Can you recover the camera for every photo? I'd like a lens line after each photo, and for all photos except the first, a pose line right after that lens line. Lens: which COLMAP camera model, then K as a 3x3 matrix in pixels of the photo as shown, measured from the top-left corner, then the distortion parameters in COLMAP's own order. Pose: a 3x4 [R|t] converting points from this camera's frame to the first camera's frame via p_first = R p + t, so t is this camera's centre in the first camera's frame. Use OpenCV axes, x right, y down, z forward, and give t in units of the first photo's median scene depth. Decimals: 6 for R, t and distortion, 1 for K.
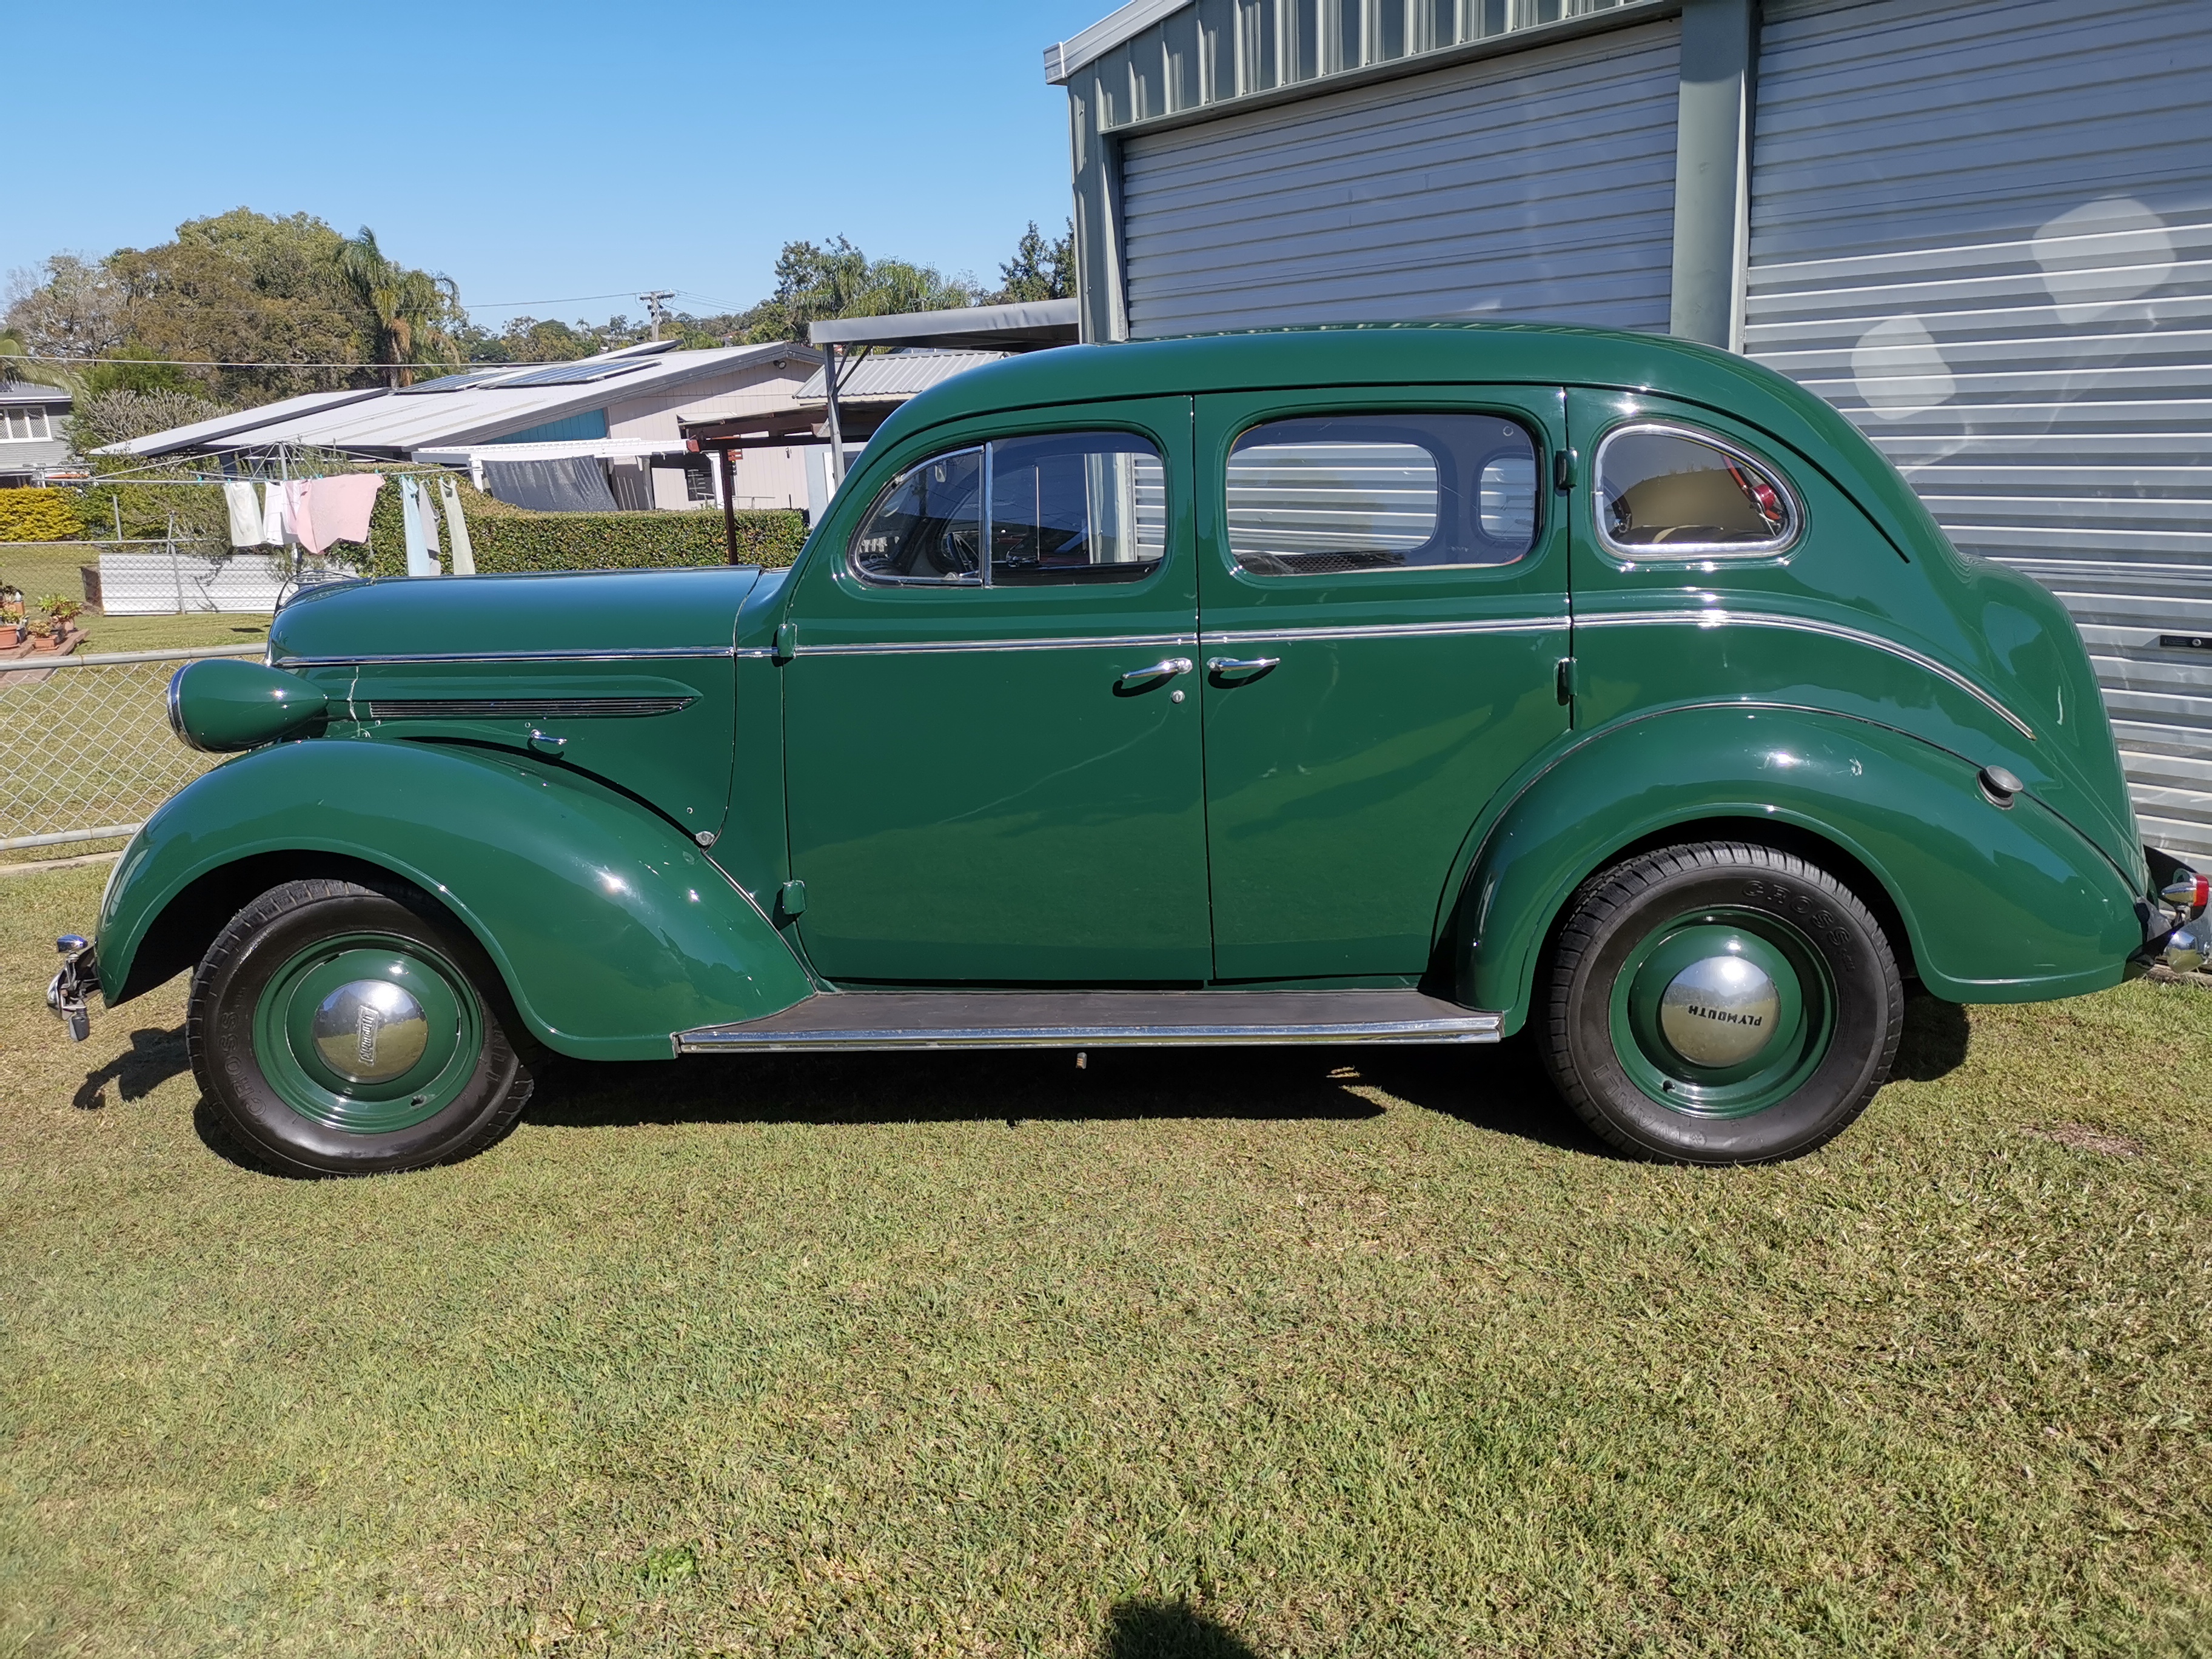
lens RADIAL K [[1706.7, 0, 1106.0], [0, 1706.7, 829.5], [0, 0, 1]] dist [0.028599, -0.000454]
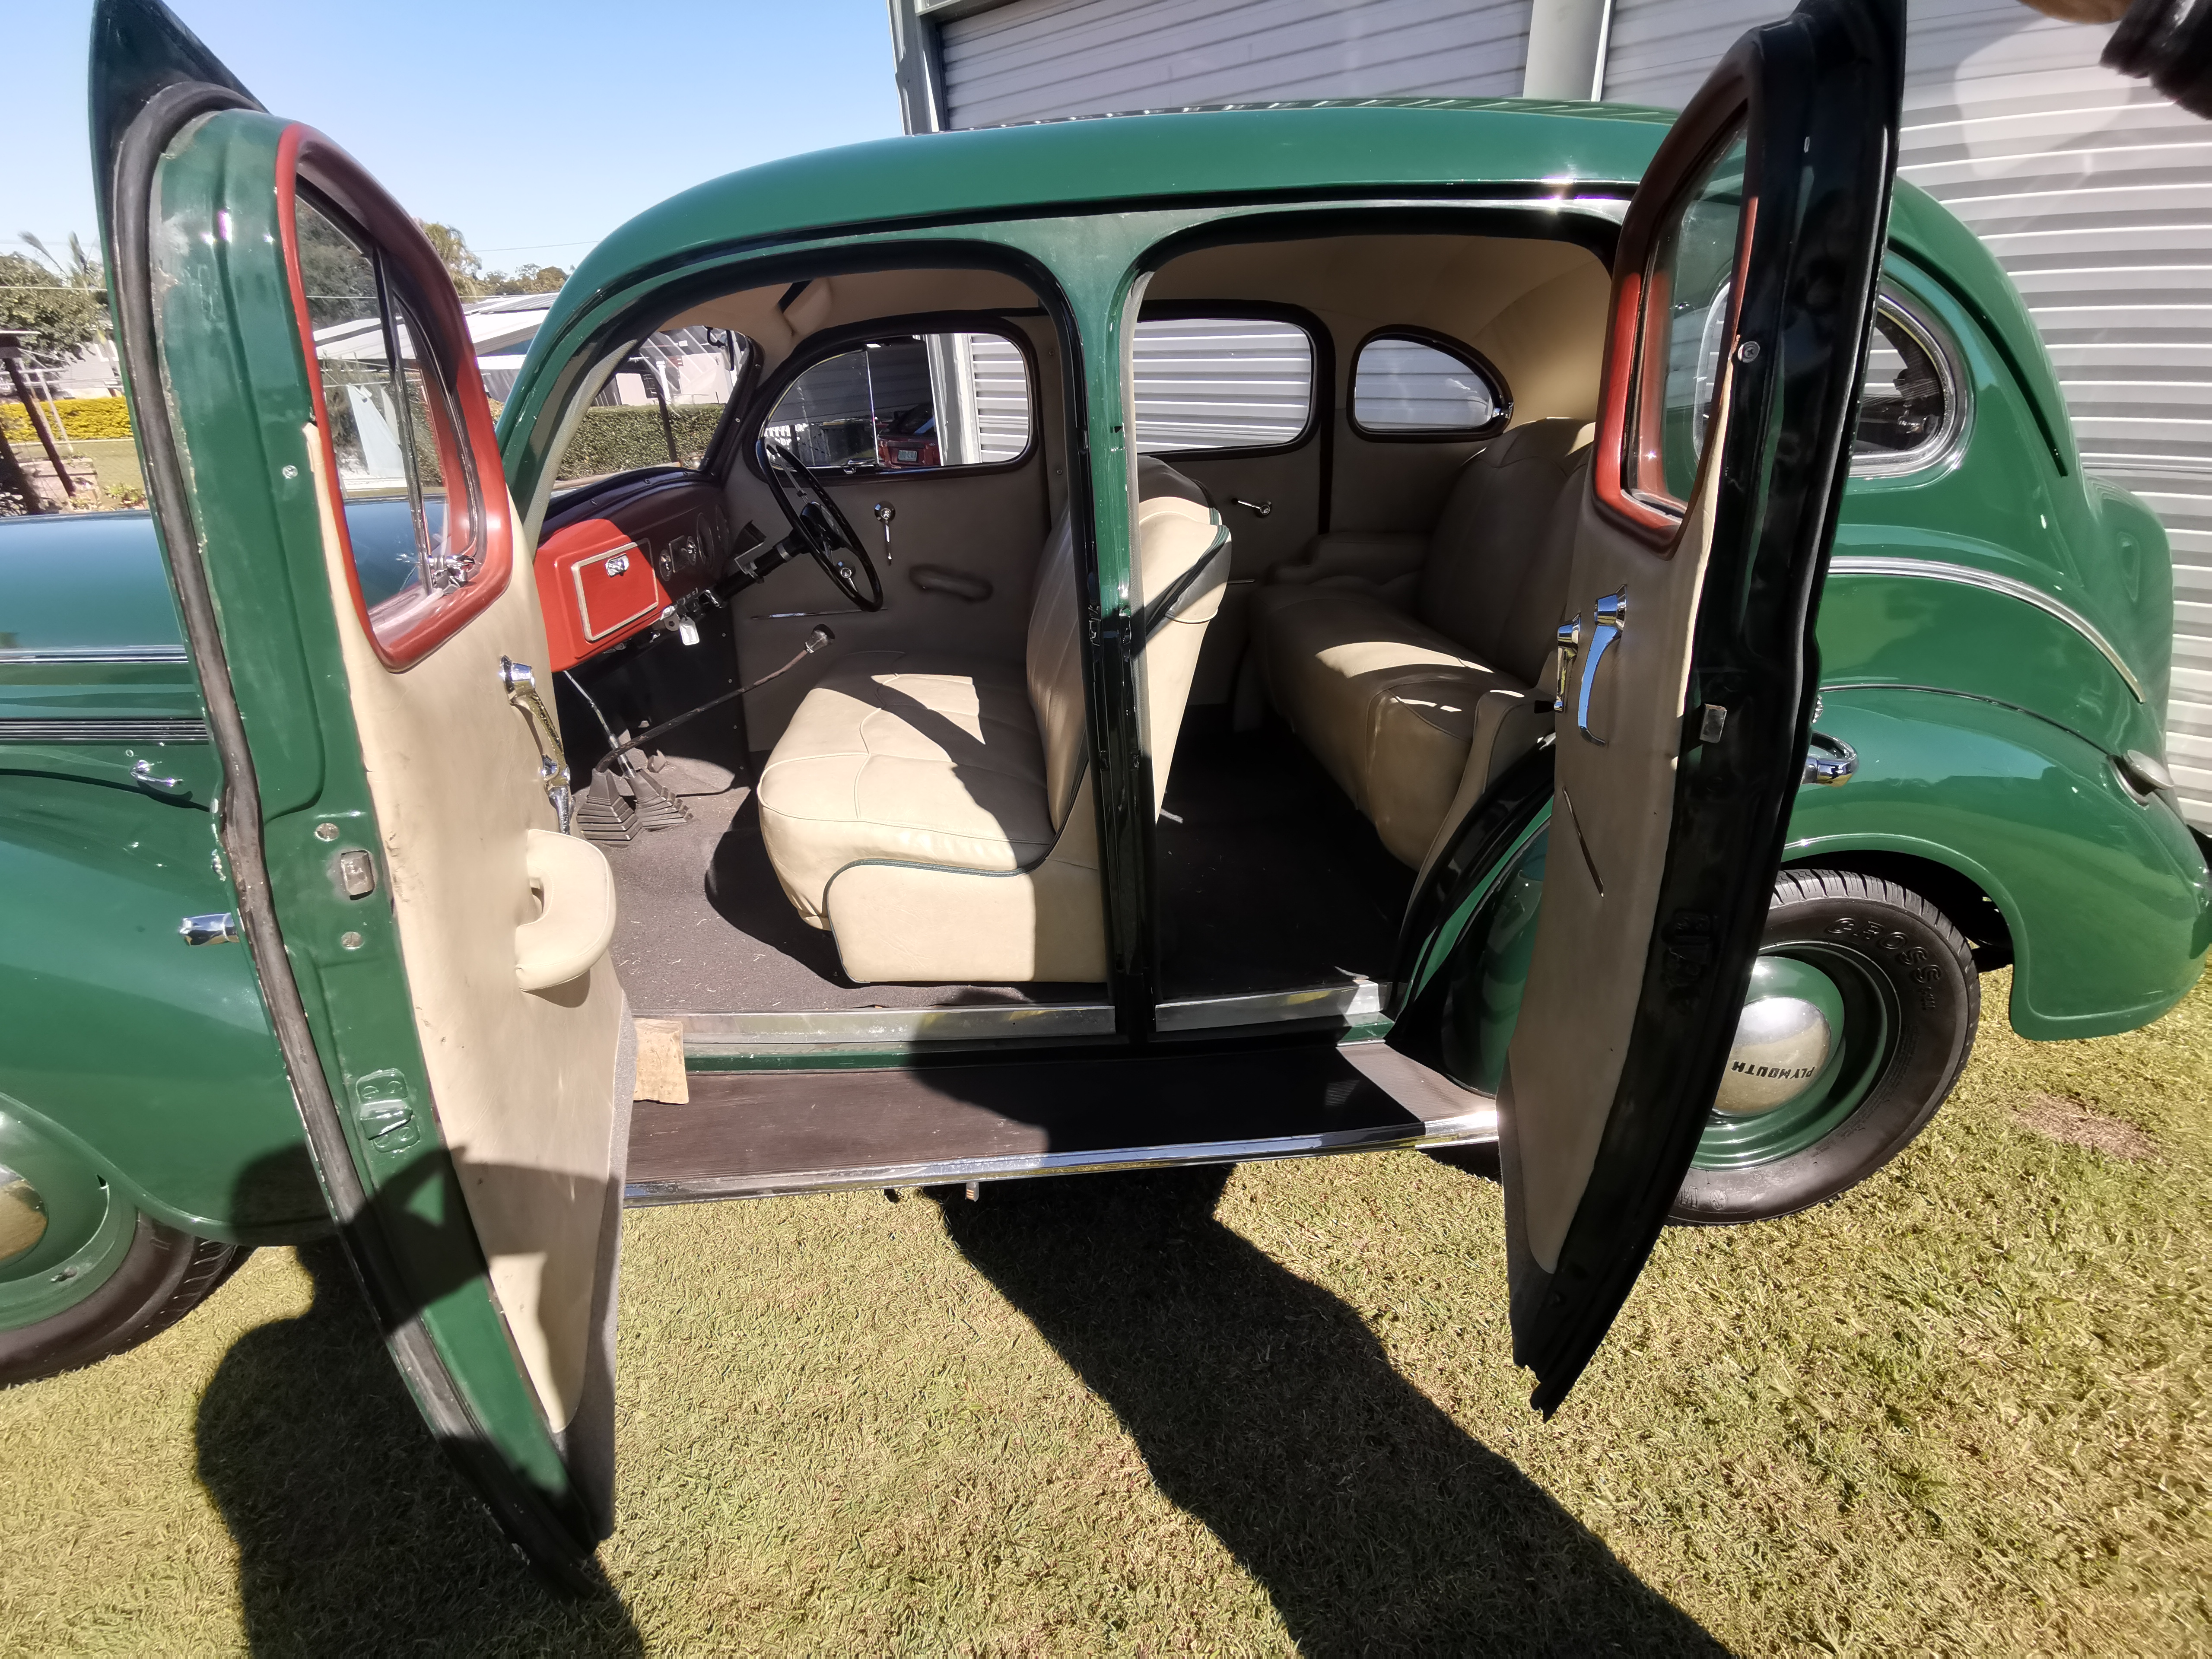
lens RADIAL K [[1011.6, 0, 1106.0], [0, 1011.6, 829.5], [0, 0, 1]] dist [0.000503, -0.000260]
pose [[0.989682, -0.064999, 0.127692, -0.001716], [0.036080, 0.975520, 0.216929, -0.076847], [-0.138667, -0.210083, 0.967800, 0.403282]]
